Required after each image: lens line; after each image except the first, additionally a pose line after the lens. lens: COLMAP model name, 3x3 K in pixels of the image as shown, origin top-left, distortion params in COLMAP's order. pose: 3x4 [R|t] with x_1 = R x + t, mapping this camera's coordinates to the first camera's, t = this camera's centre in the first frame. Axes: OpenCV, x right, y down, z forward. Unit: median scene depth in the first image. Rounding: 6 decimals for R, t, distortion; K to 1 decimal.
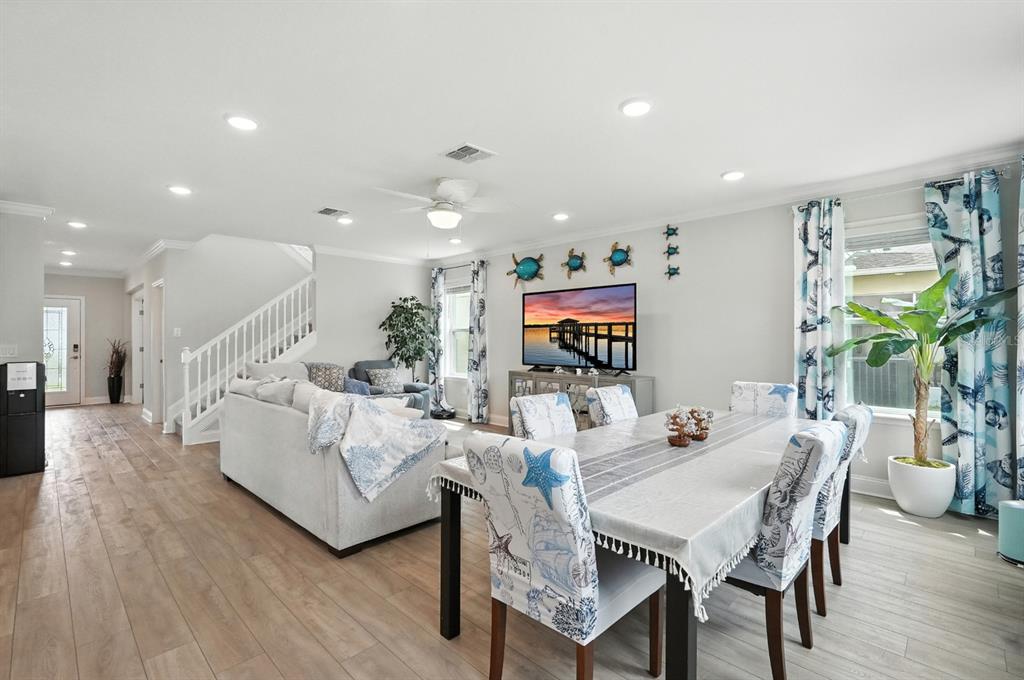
lens RADIAL K [[469.6, 0, 511.1], [0, 469.6, 320.8], [0, 0, 1]] dist [0.000519, 0.000832]
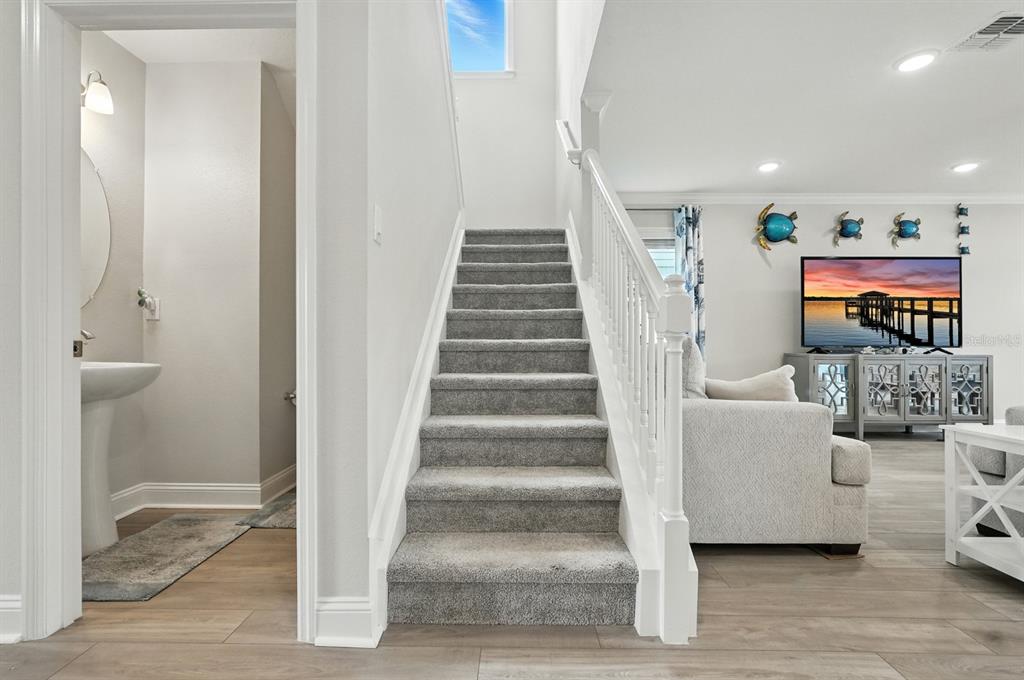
lens RADIAL K [[469.6, 0, 511.1], [0, 469.6, 320.8], [0, 0, 1]] dist [0.000519, 0.000832]
pose [[0.730177, 0.022833, 0.682876, -0.998250], [-0.031512, 0.999503, 0.000276, 0.073802], [-0.682531, -0.021720, 0.730534, 0.866988]]
